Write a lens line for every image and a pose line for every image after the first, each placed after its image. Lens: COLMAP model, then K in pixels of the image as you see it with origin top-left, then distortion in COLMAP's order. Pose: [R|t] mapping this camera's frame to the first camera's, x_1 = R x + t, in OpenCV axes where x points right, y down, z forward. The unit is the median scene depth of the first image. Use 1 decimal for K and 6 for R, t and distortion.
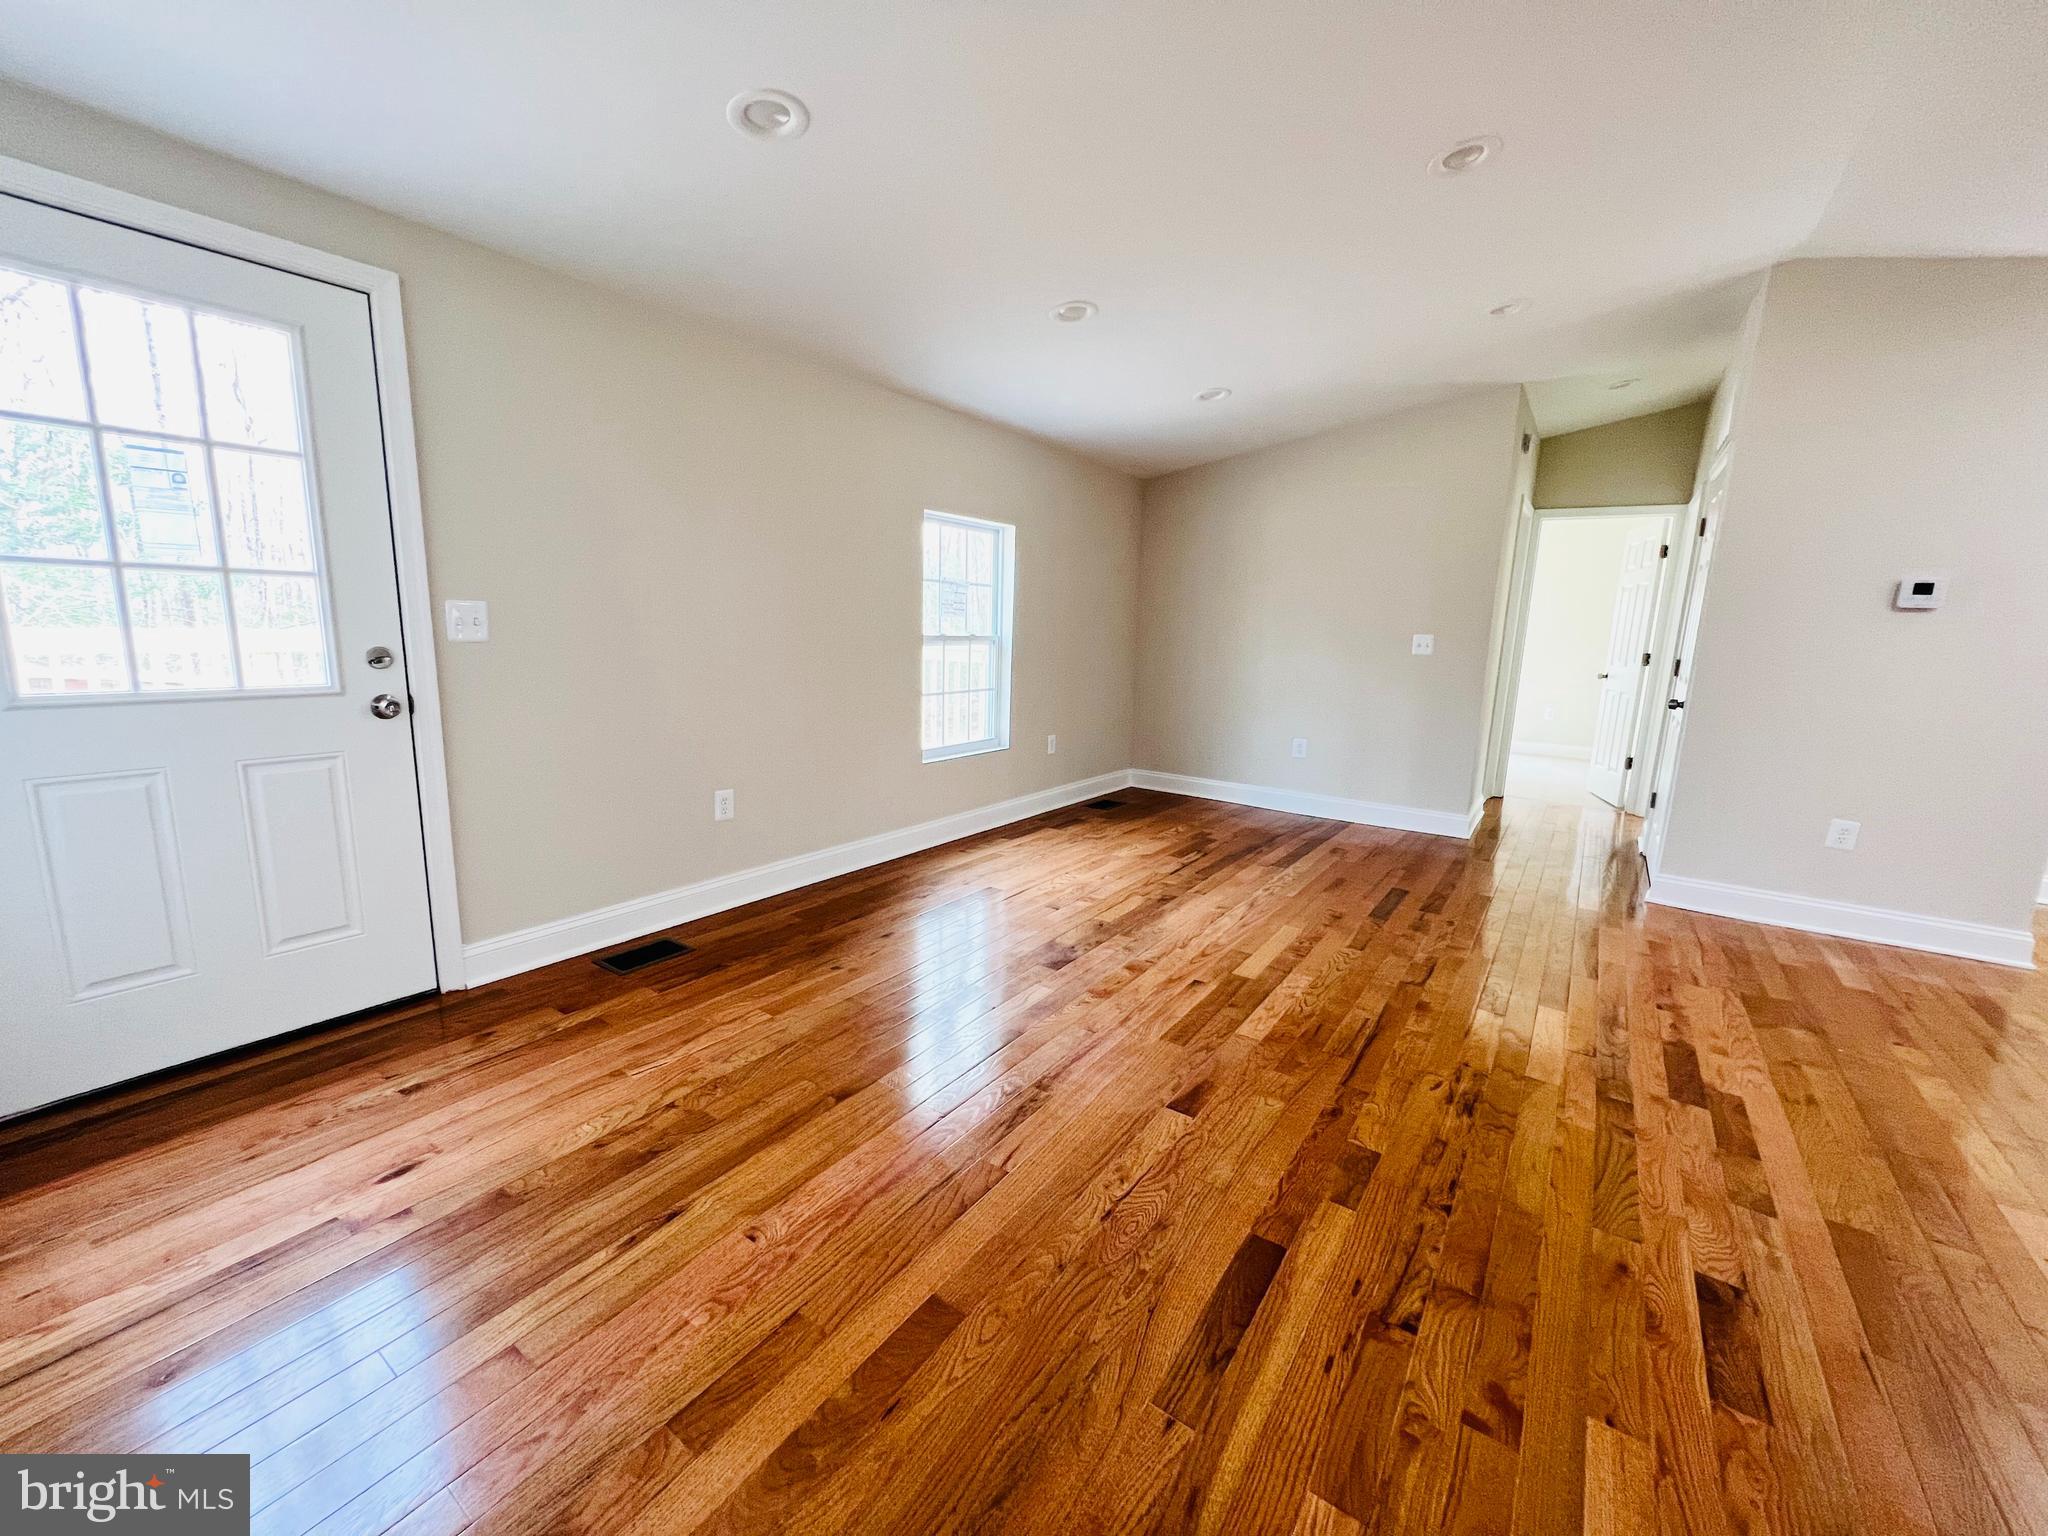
lens RADIAL K [[818.1, 0, 1024.1], [0, 818.1, 760.5], [0, 0, 1]] dist [-0.002754, -0.000069]
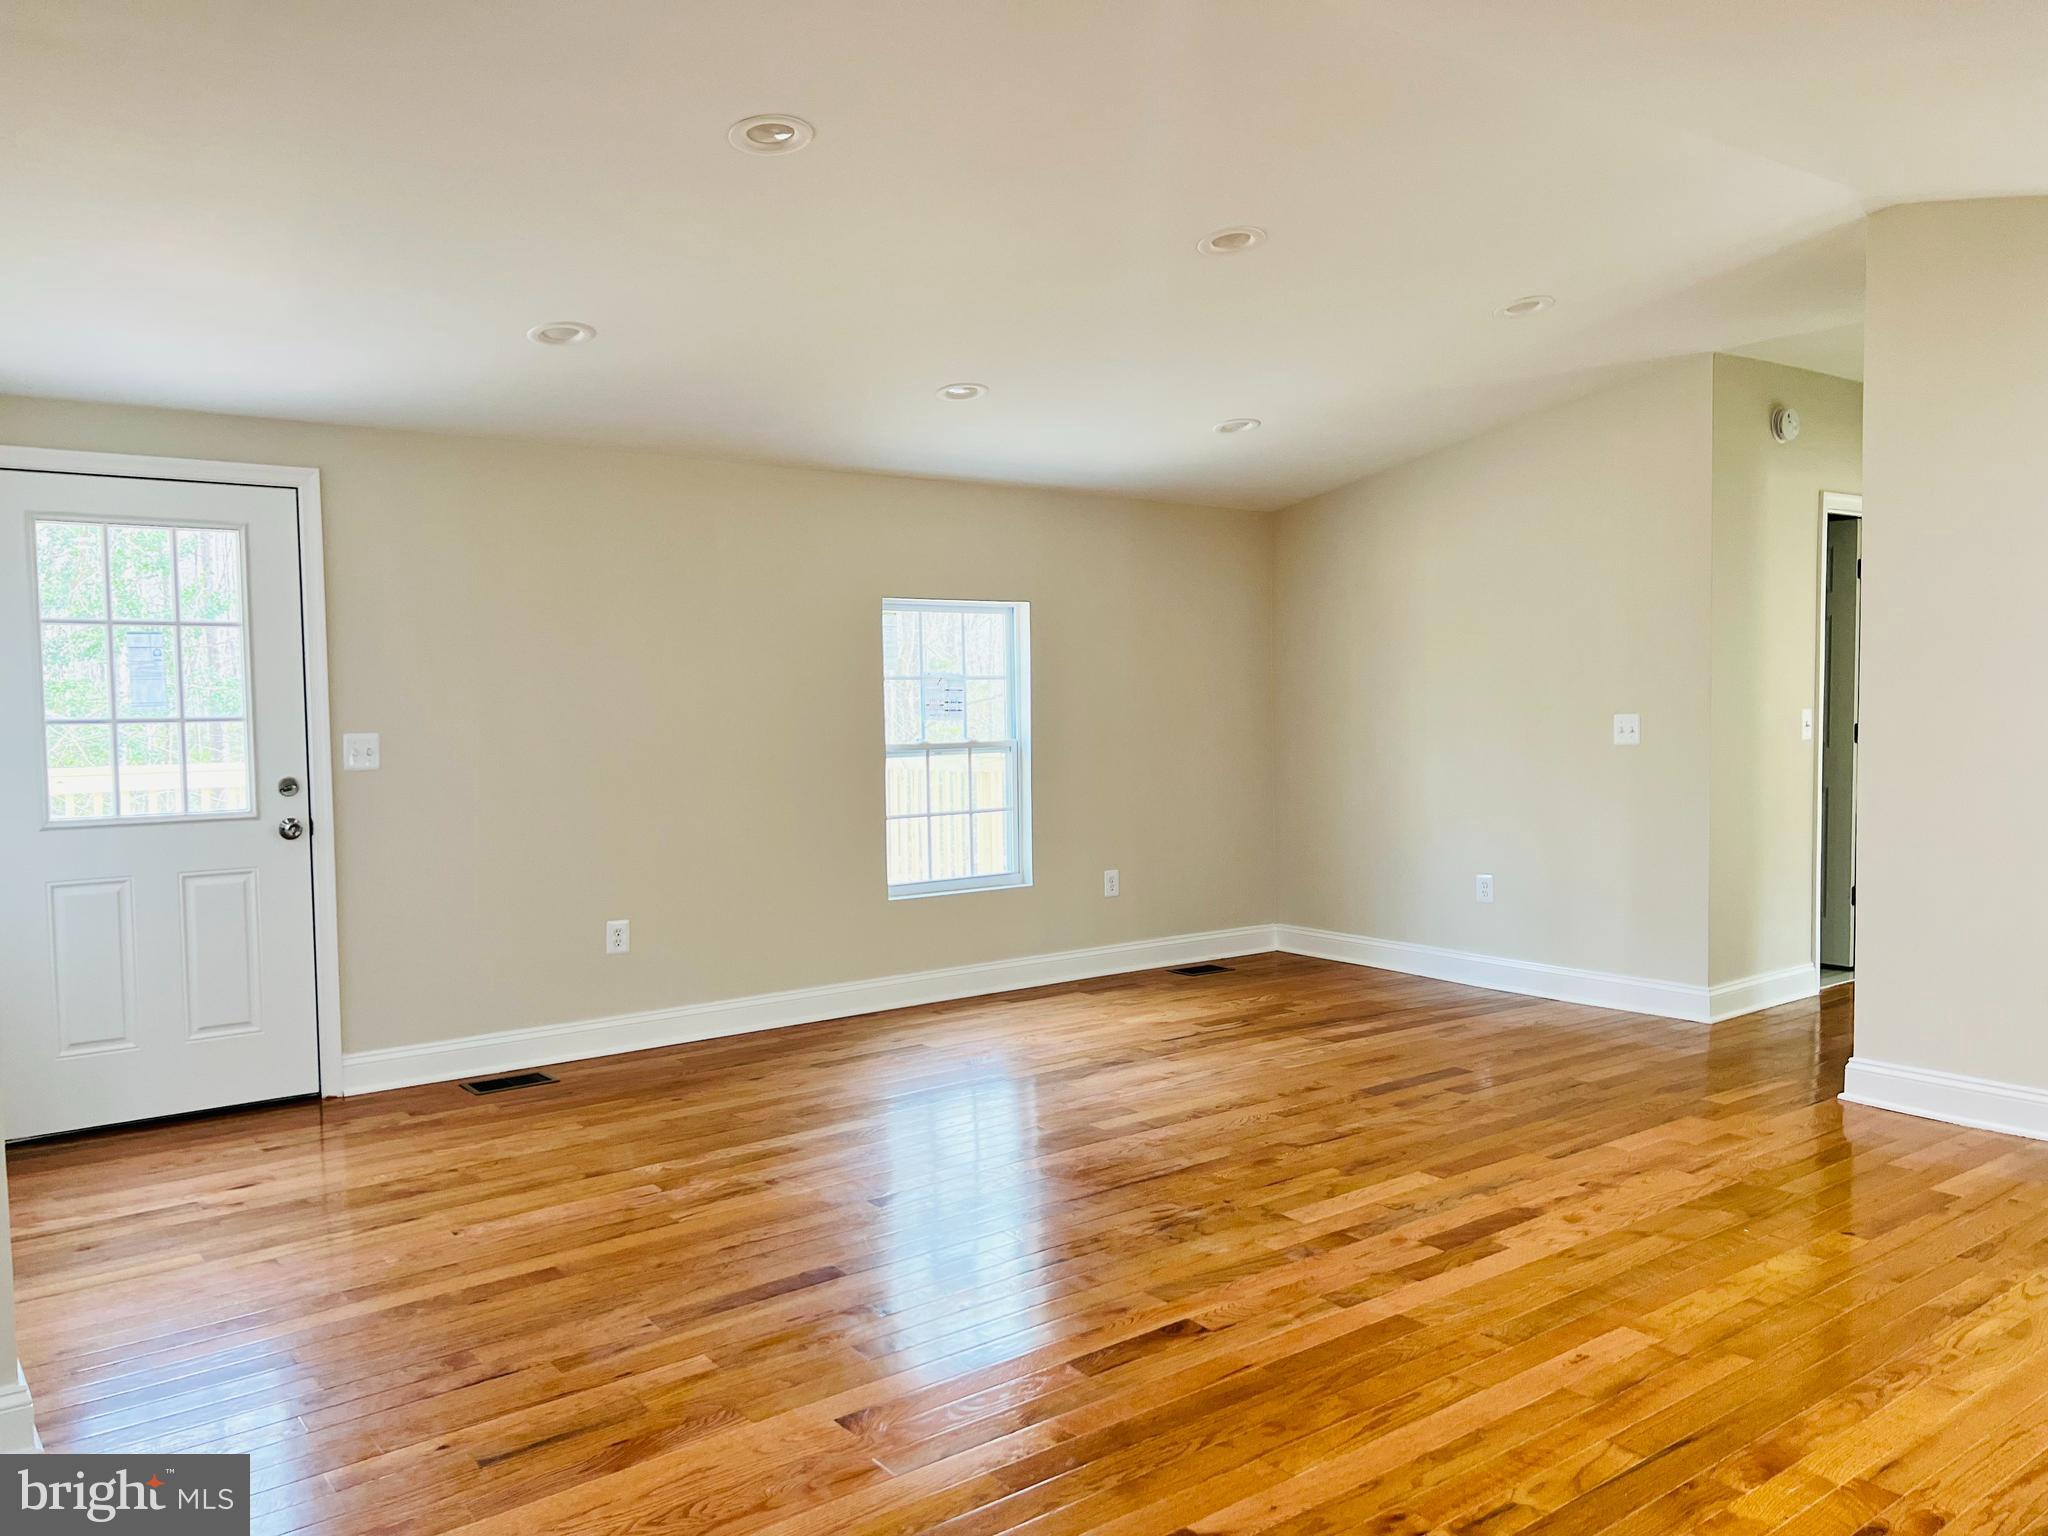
lens RADIAL K [[1532.0, 0, 1017.4], [0, 1532.0, 760.6], [0, 0, 1]] dist [0.061233, -0.065605]
pose [[0.949445, -0.032274, -0.312270, 0.820309], [-0.008776, 0.991584, -0.129165, 0.104598], [0.313810, 0.125375, 0.941172, -0.696379]]
